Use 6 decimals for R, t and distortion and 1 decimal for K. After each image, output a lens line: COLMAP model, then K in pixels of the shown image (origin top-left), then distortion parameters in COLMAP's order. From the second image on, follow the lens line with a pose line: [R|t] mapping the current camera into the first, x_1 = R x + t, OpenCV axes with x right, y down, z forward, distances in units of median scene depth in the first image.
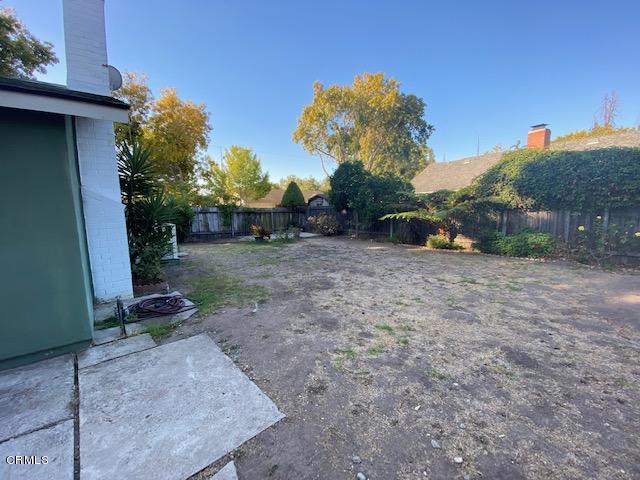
lens RADIAL K [[257.9, 0, 317.9], [0, 257.9, 240.4], [0, 0, 1]] dist [-0.002320, -0.010567]
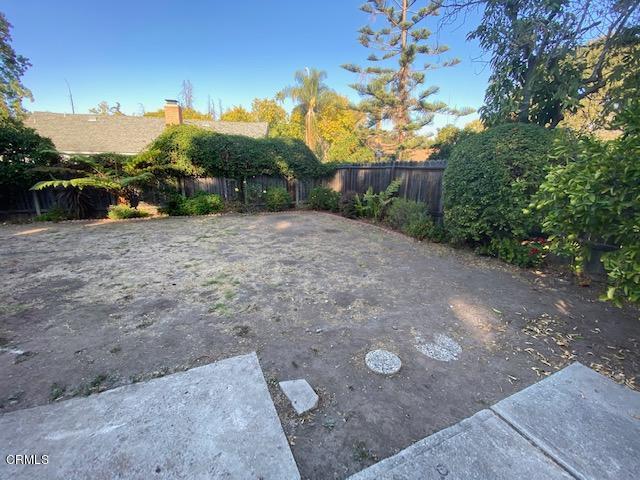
lens RADIAL K [[257.9, 0, 320.2], [0, 257.9, 240.6], [0, 0, 1]] dist [-0.002320, -0.010567]
pose [[0.274965, -0.223775, 0.935050, -0.256766], [0.100264, 0.973909, 0.203591, -0.011390], [-0.956212, 0.037771, 0.290228, 0.079613]]
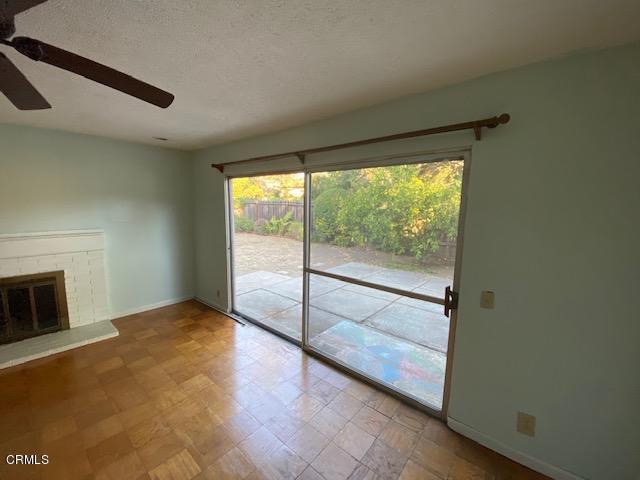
lens RADIAL K [[257.9, 0, 319.6], [0, 257.9, 237.5], [0, 0, 1]] dist [-0.002320, -0.010567]
pose [[-0.174971, -0.113699, 0.977987, -0.919284], [0.104554, 0.985548, 0.133284, -0.043680], [-0.979007, 0.125573, -0.160554, 0.177132]]
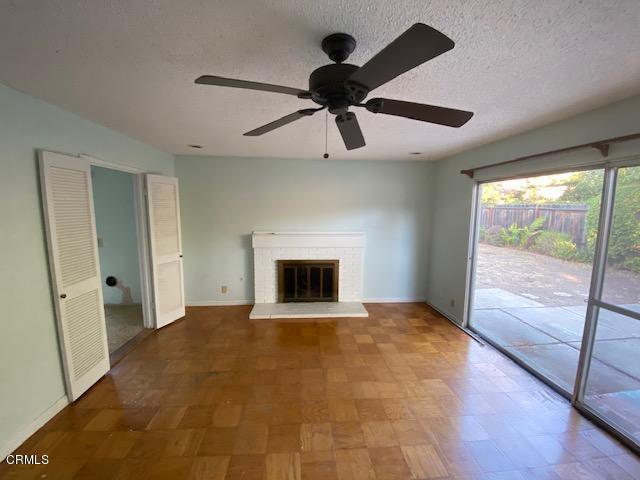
lens RADIAL K [[257.9, 0, 314.5], [0, 257.9, 238.6], [0, 0, 1]] dist [-0.002320, -0.010567]
pose [[0.598550, -0.082813, 0.796794, -0.937821], [0.087584, 0.995445, 0.037667, -0.051879], [-0.796283, 0.047241, 0.603077, 0.211610]]
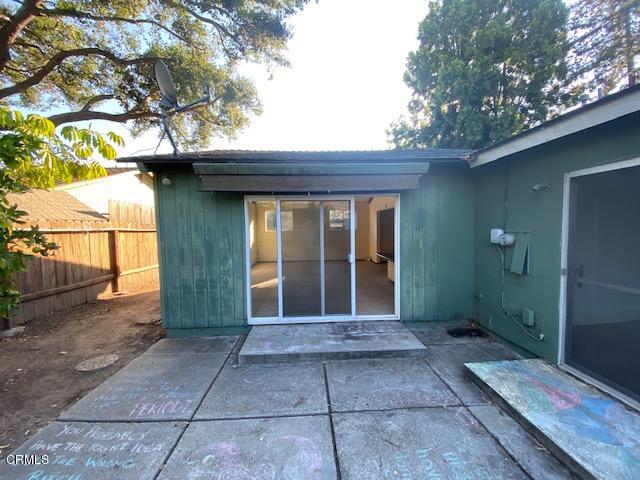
lens RADIAL K [[257.9, 0, 323.2], [0, 257.9, 239.5], [0, 0, 1]] dist [-0.002320, -0.010567]
pose [[-0.618461, 0.055132, -0.783879, -0.254428], [-0.085045, 0.986981, 0.136515, -0.005115], [0.781200, 0.151094, -0.605720, -0.035688]]
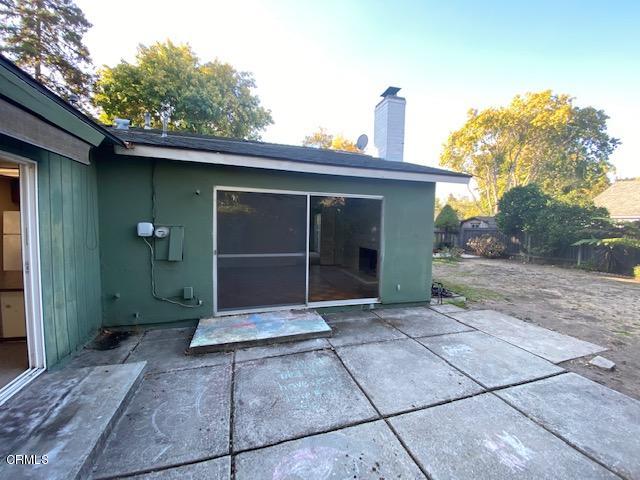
lens RADIAL K [[257.9, 0, 315.1], [0, 257.9, 238.9], [0, 0, 1]] dist [-0.002320, -0.010567]
pose [[0.911382, 0.051919, -0.408274, -0.325172], [-0.082556, 0.994911, -0.057769, 0.042915], [0.403196, 0.086355, 0.911030, -0.371129]]
